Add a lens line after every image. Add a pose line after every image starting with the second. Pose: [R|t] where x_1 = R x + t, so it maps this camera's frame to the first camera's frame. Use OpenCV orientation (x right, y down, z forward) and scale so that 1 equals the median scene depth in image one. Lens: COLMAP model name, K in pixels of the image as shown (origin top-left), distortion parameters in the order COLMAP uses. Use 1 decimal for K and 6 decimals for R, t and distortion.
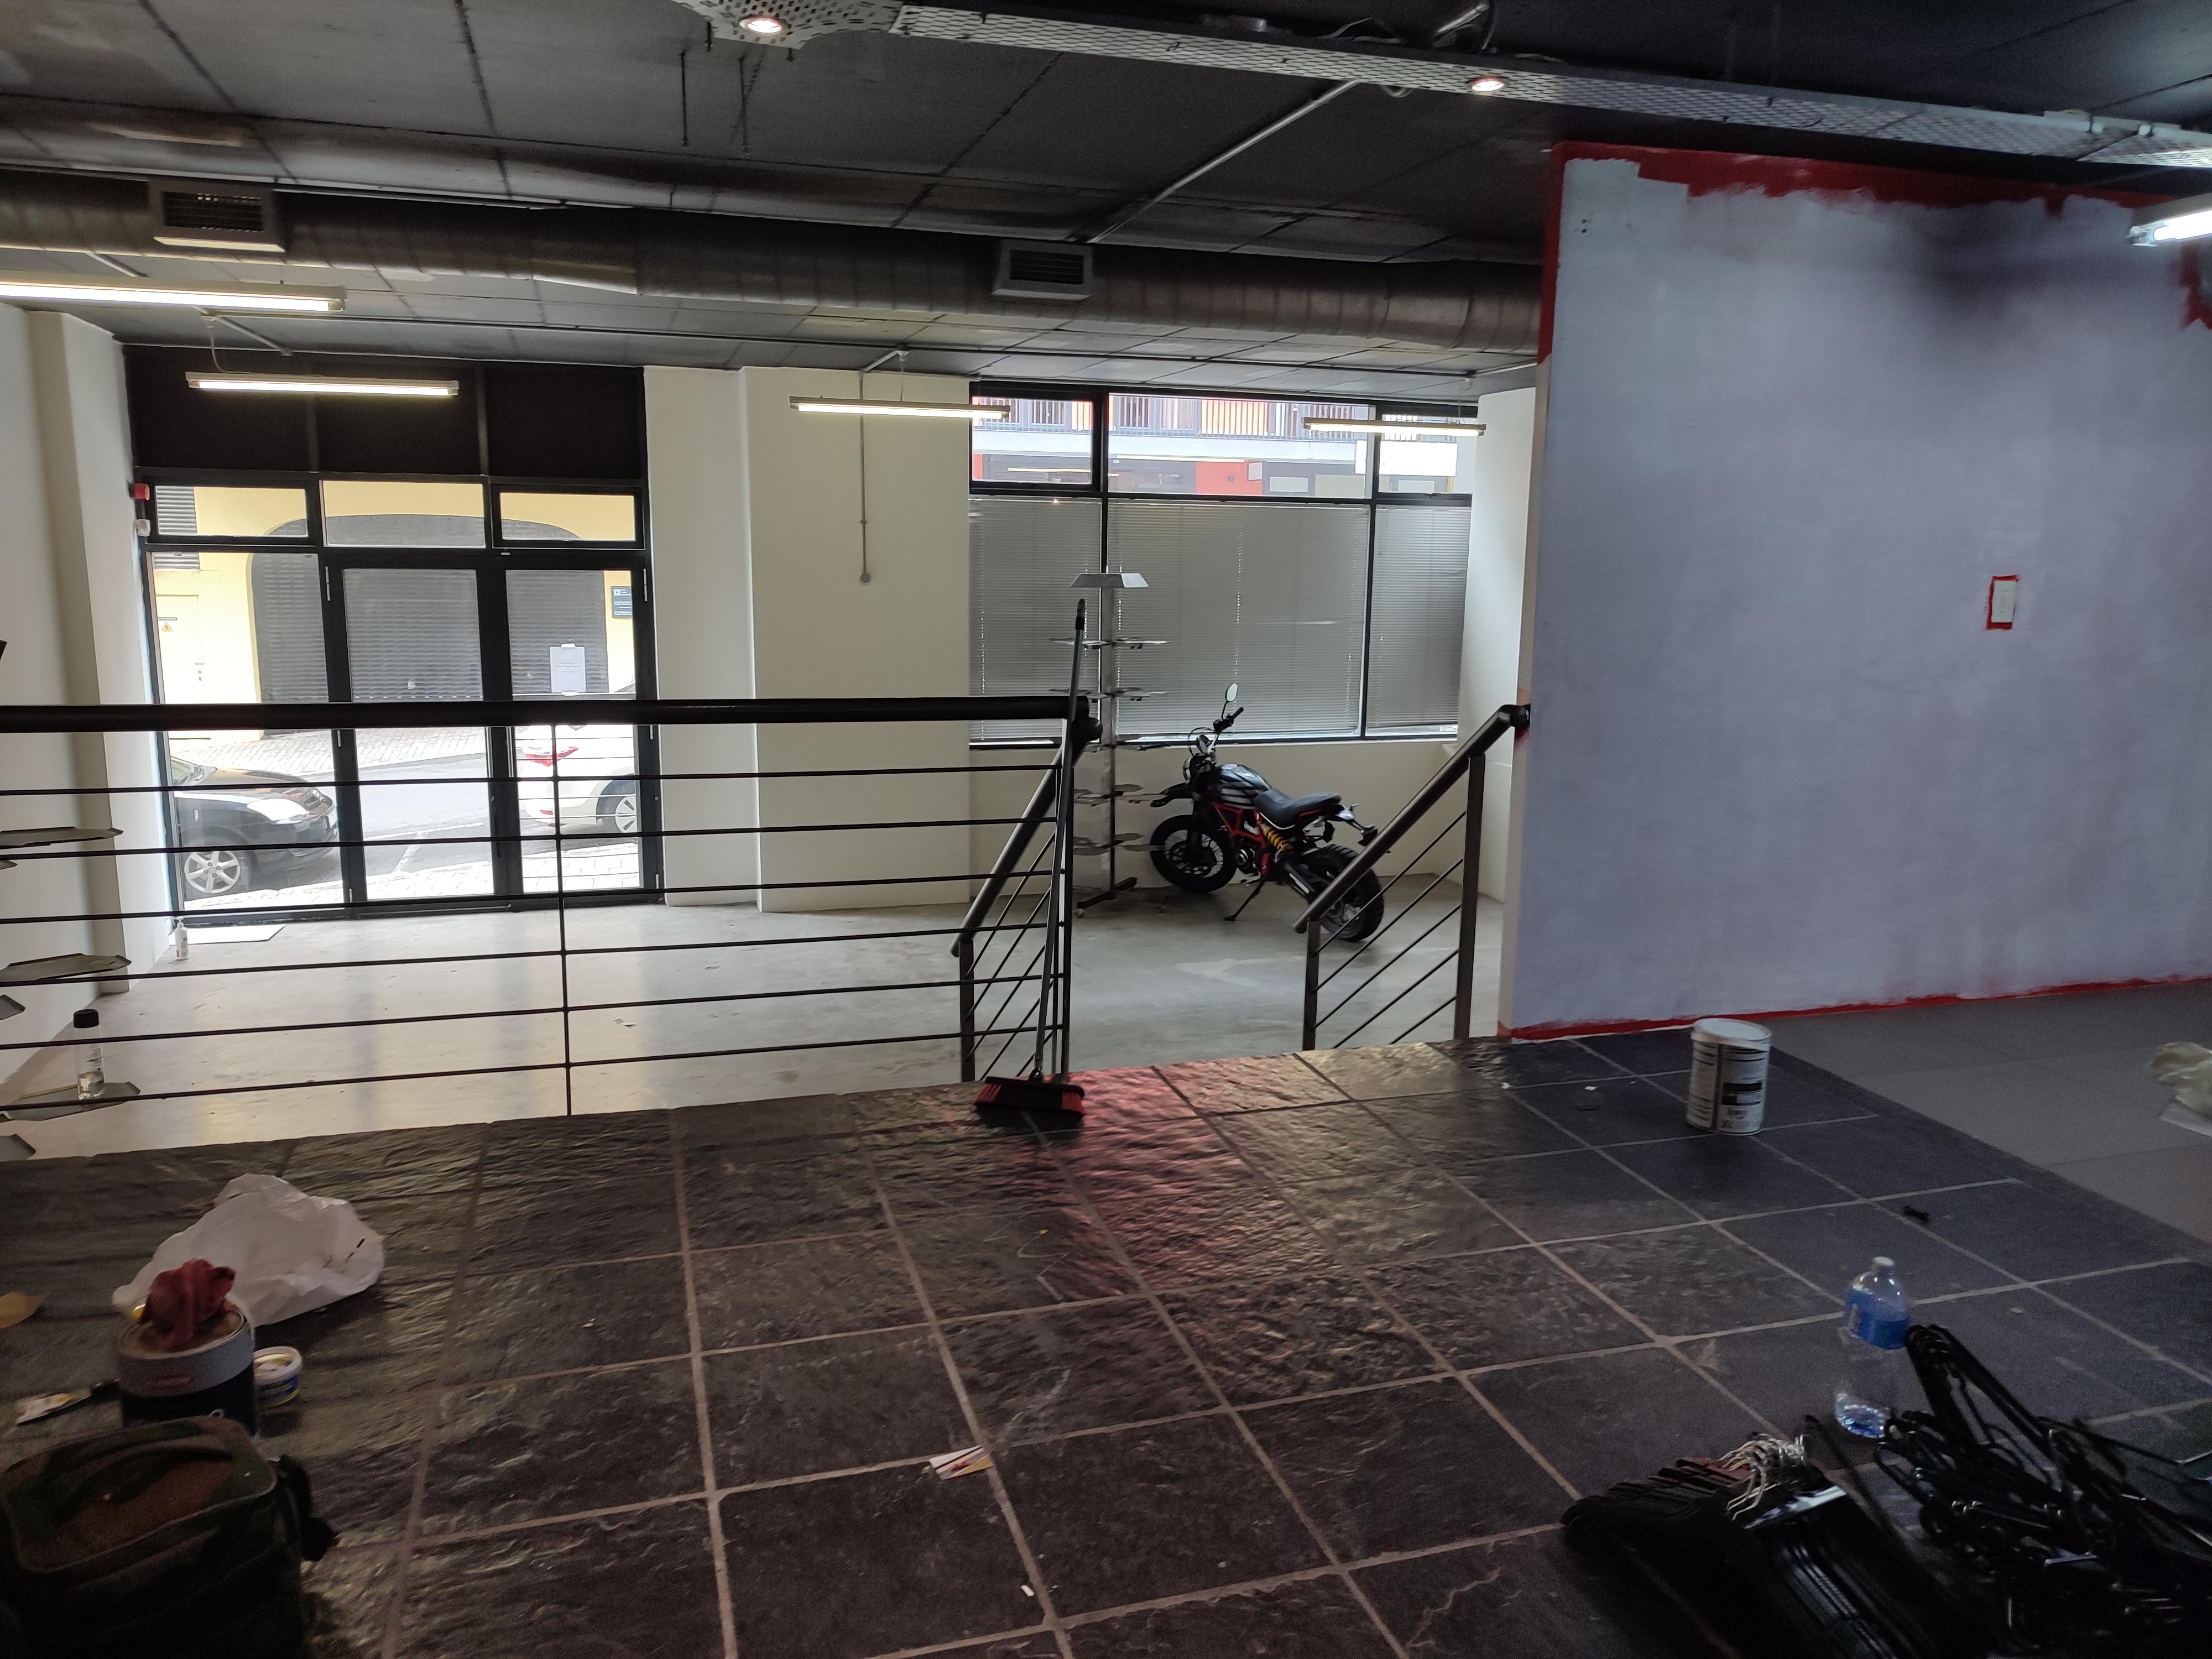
lens RADIAL K [[1587.0, 0, 1108.9], [0, 1587.0, 821.8], [0, 0, 1]] dist [0.011545, -0.003824]
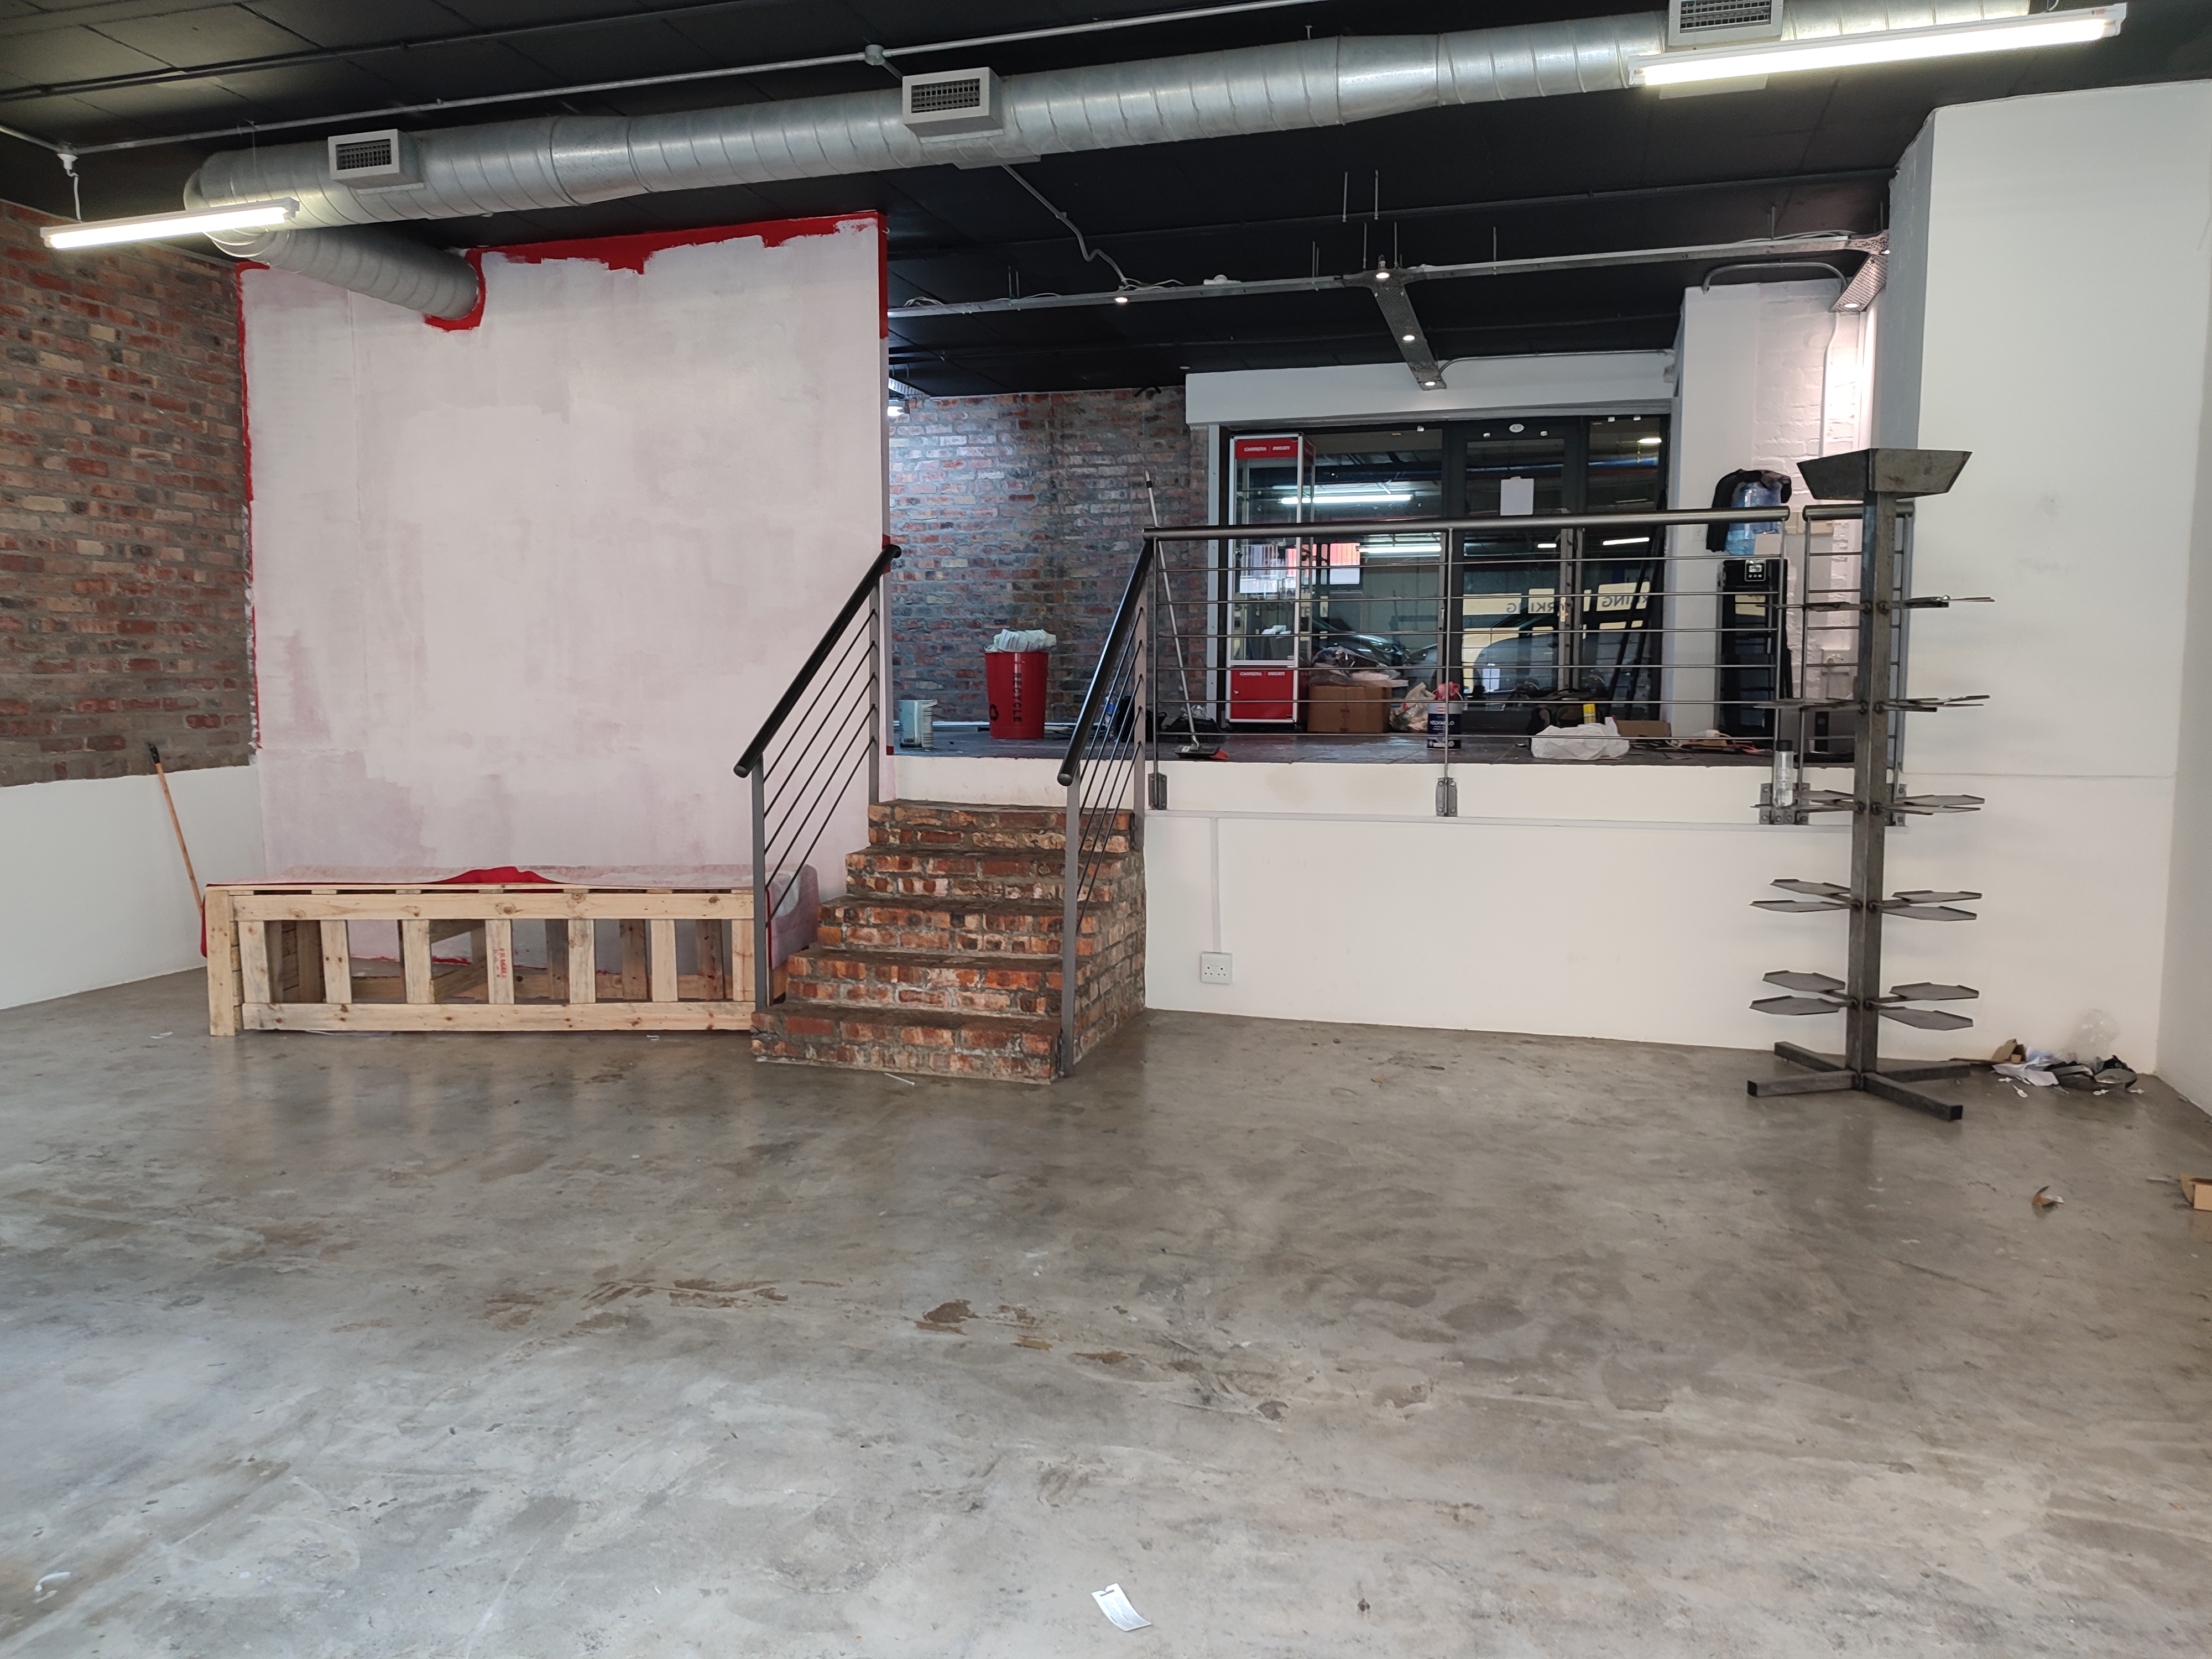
lens RADIAL K [[1587.0, 0, 1108.2], [0, 1587.0, 829.0], [0, 0, 1]] dist [0.011545, -0.003824]
pose [[-0.835226, -0.061469, 0.546461, -0.440215], [0.086254, 0.966789, 0.240582, -0.088144], [-0.543100, 0.248074, -0.802185, 1.158588]]
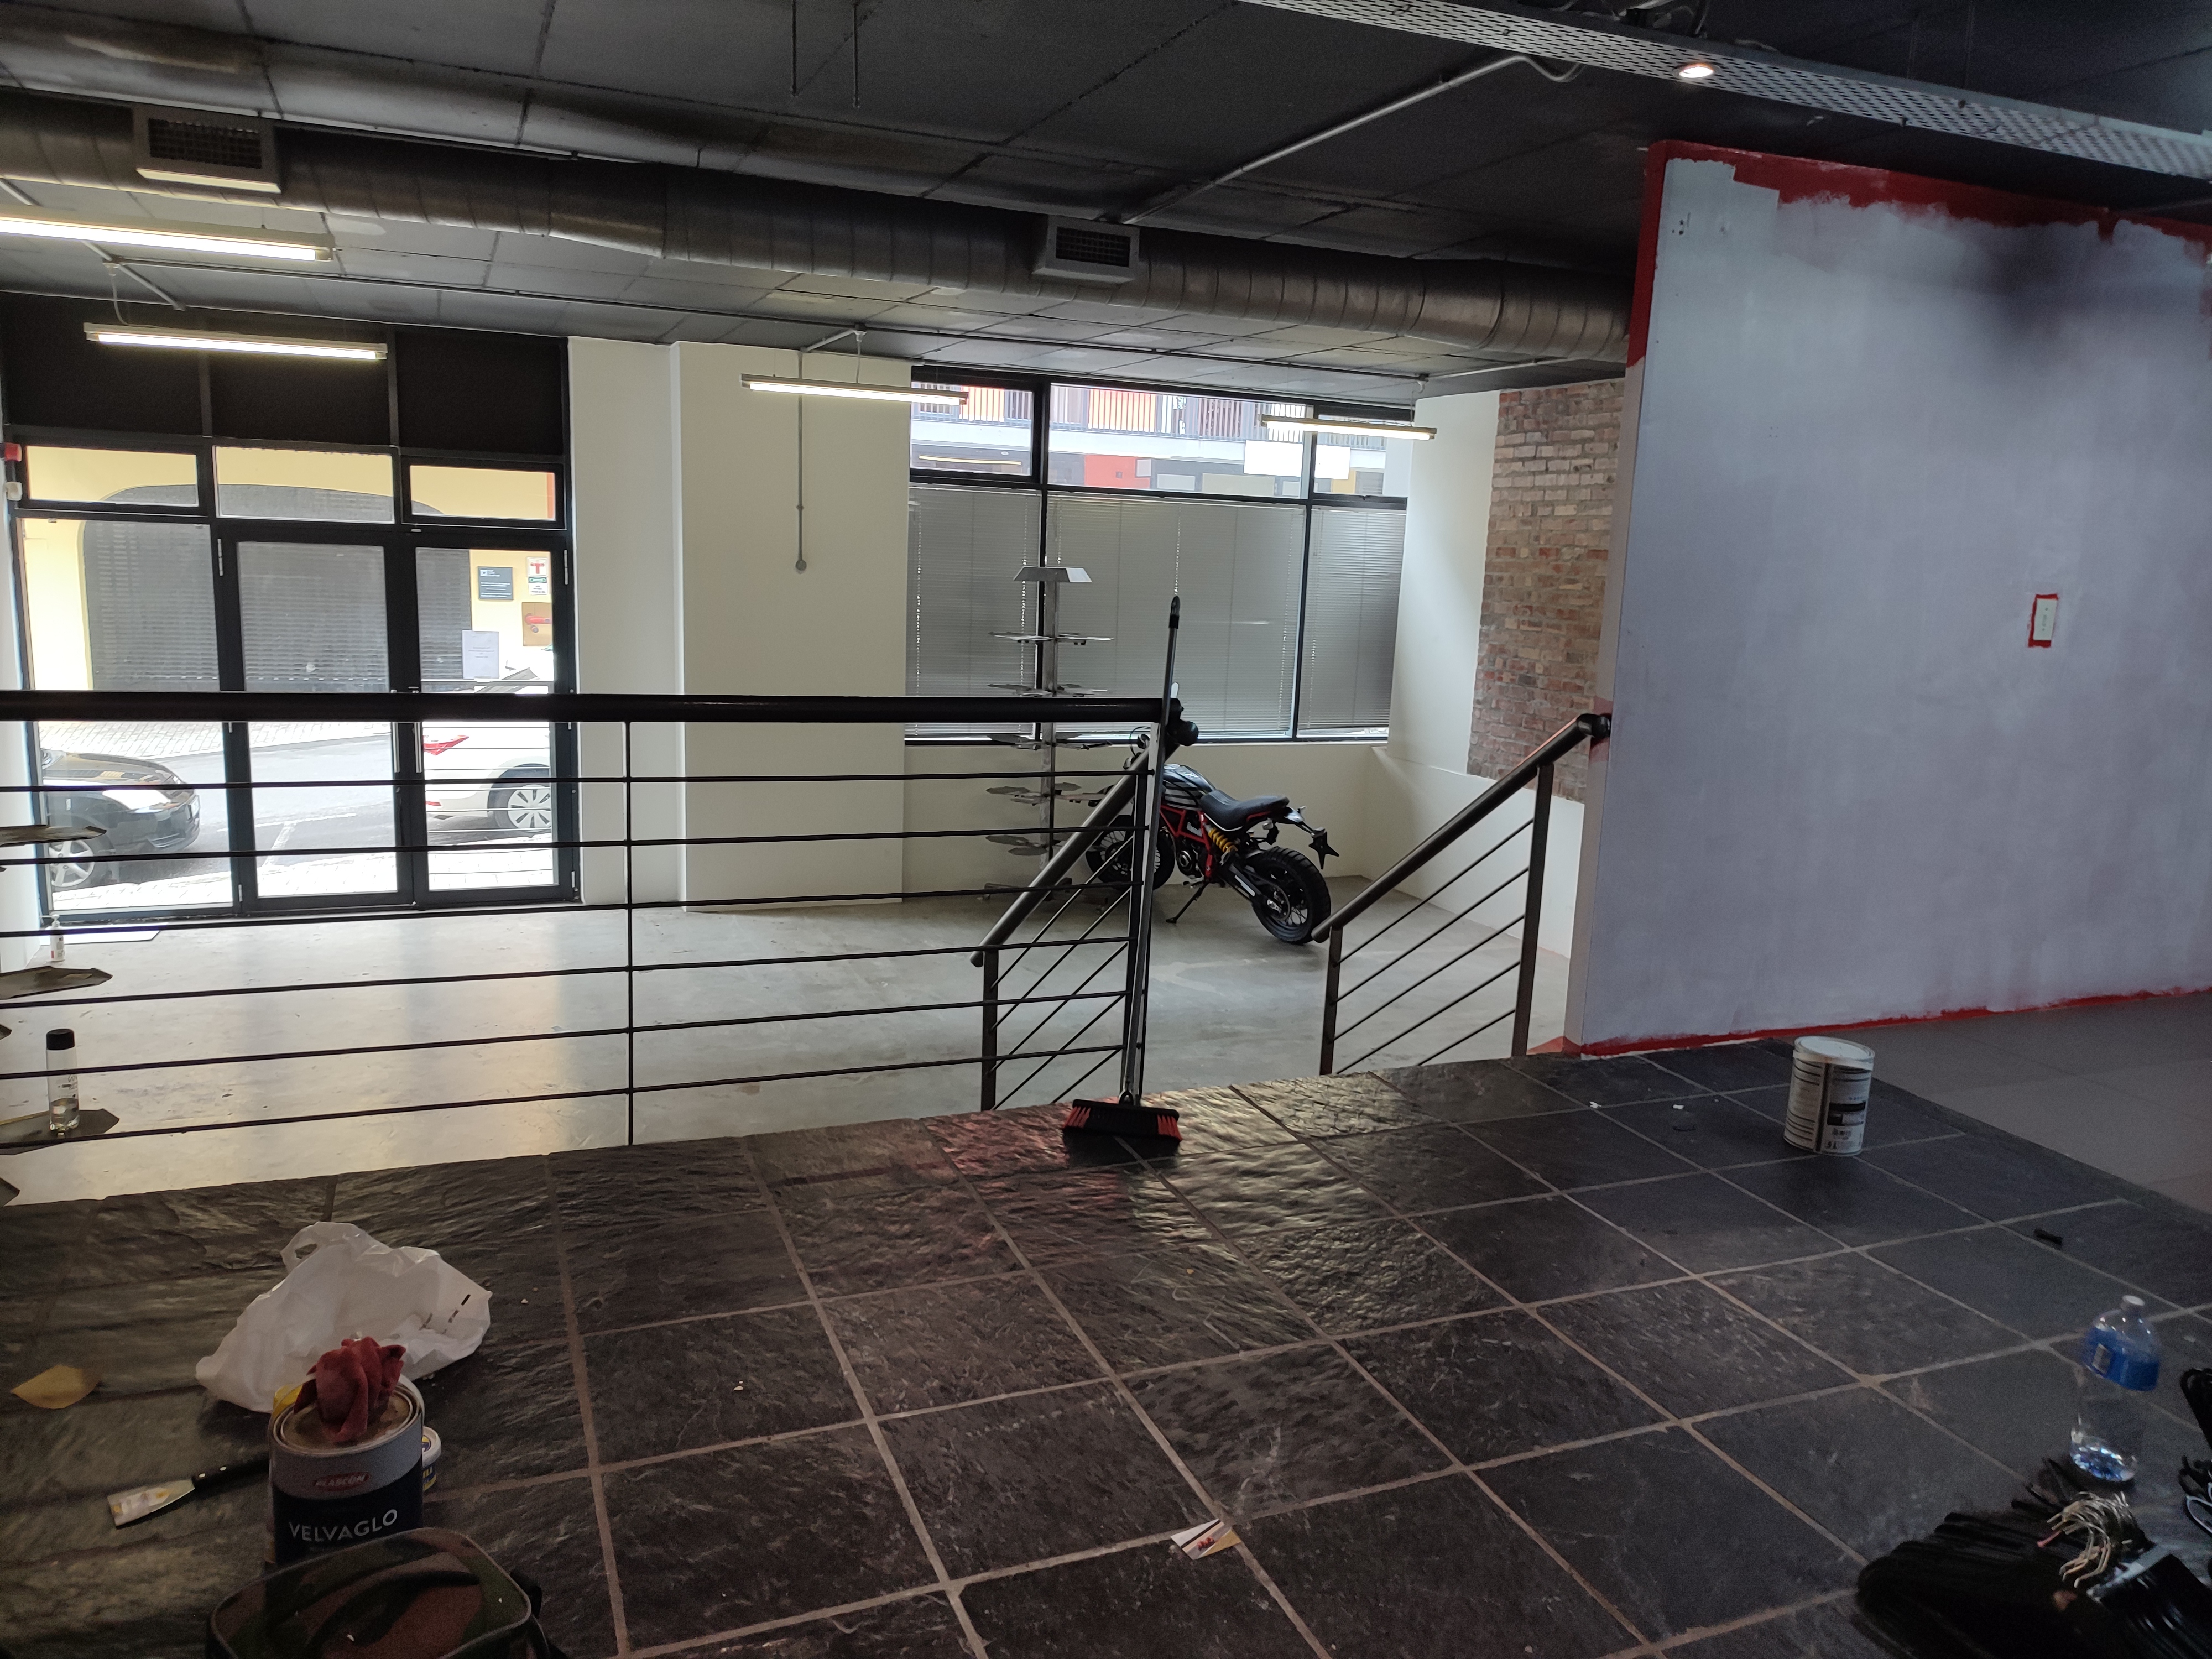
lens RADIAL K [[1587.0, 0, 1107.4], [0, 1587.0, 823.4], [0, 0, 1]] dist [0.011545, -0.003824]
pose [[0.995607, 0.010348, 0.093053, -0.123820], [-0.010755, 0.999935, 0.003866, -0.006668], [-0.093006, -0.004850, 0.995654, 0.048502]]
